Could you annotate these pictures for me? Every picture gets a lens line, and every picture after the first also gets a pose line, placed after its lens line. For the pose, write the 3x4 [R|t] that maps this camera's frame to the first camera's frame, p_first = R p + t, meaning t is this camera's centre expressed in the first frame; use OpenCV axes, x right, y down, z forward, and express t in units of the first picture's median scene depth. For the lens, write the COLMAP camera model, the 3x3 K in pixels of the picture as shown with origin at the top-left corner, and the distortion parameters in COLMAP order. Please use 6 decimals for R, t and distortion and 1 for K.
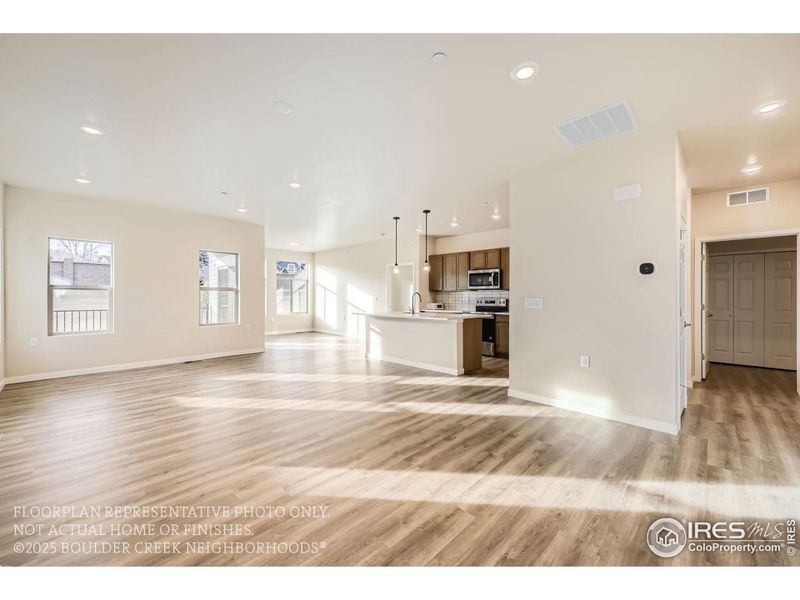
lens RADIAL K [[324.4, 0, 399.0], [0, 324.4, 295.6], [0, 0, 1]] dist [0.003073, -0.000342]
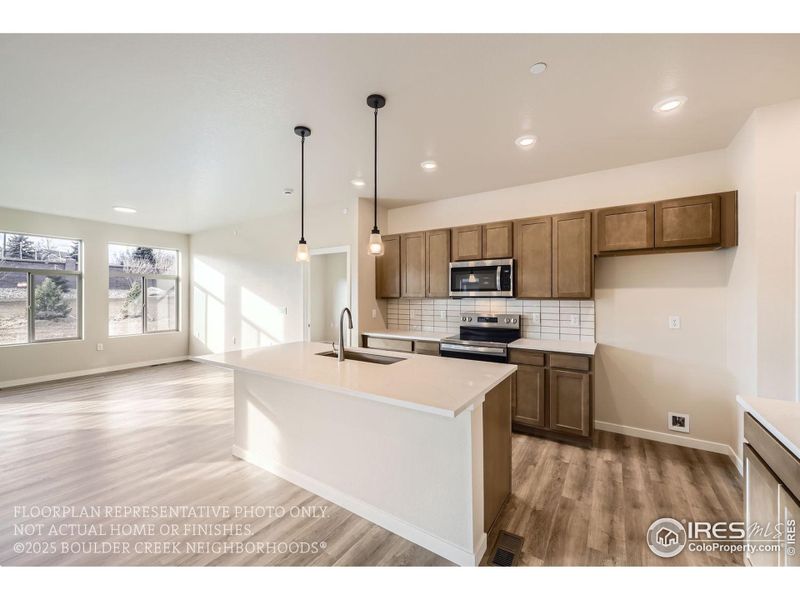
lens RADIAL K [[324.4, 0, 402.0], [0, 324.4, 292.4], [0, 0, 1]] dist [0.003073, -0.000342]
pose [[0.981728, -0.000897, 0.190290, 0.031853], [0.002340, 0.999970, -0.007361, -0.022469], [-0.190278, 0.007672, 0.981700, 0.476036]]
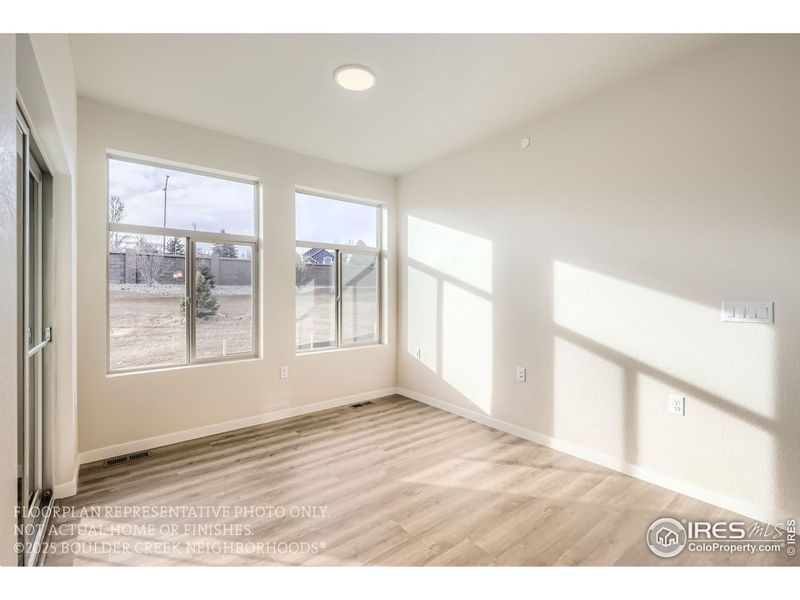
lens RADIAL K [[369.6, 0, 401.1], [0, 369.6, 293.1], [0, 0, 1]] dist [0.011904, 0.000340]
pose [[0.991995, 0.000092, -0.126278, -0.321320], [-0.000535, 0.999994, -0.003474, -0.003755], [0.126277, 0.003514, 0.991989, 0.917454]]
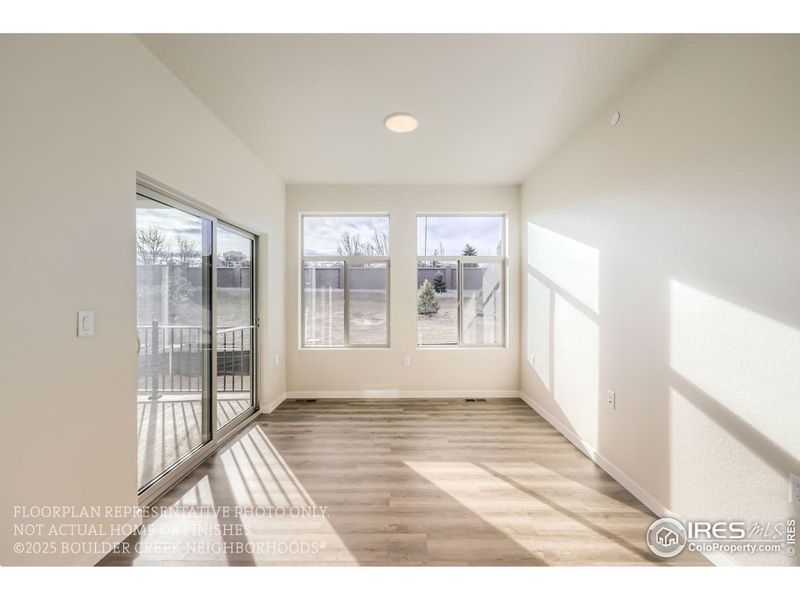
lens RADIAL K [[324.4, 0, 395.8], [0, 324.4, 298.0], [0, 0, 1]] dist [0.003073, -0.000342]
pose [[0.691813, 0.005667, -0.722055, -0.149319], [-0.002069, 0.999981, 0.005866, -0.010295], [0.722074, -0.002564, 0.691811, 0.998768]]
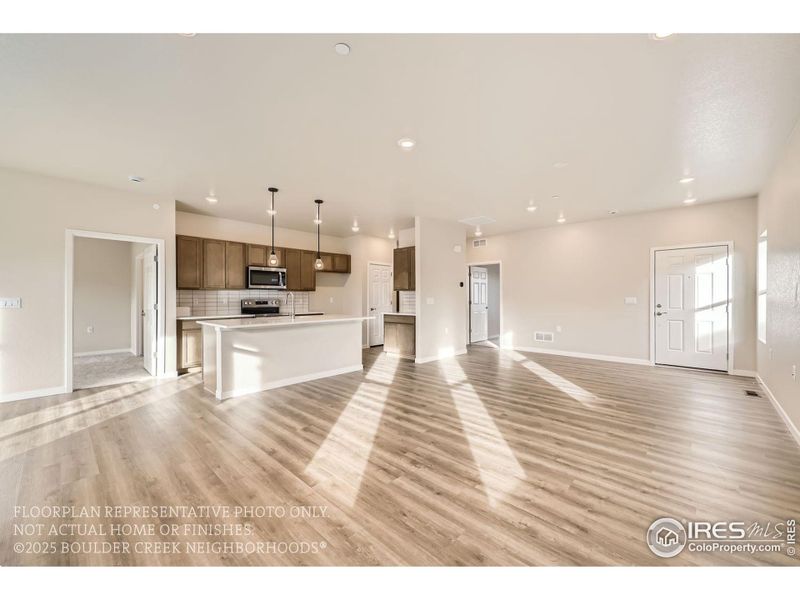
lens RADIAL K [[324.4, 0, 403.0], [0, 324.4, 294.7], [0, 0, 1]] dist [0.003073, -0.000342]
pose [[-0.027863, 0.002452, 0.999609, -0.628758], [-0.002947, 0.999992, -0.002535, -0.001713], [-0.999607, -0.003017, -0.027856, 0.614557]]
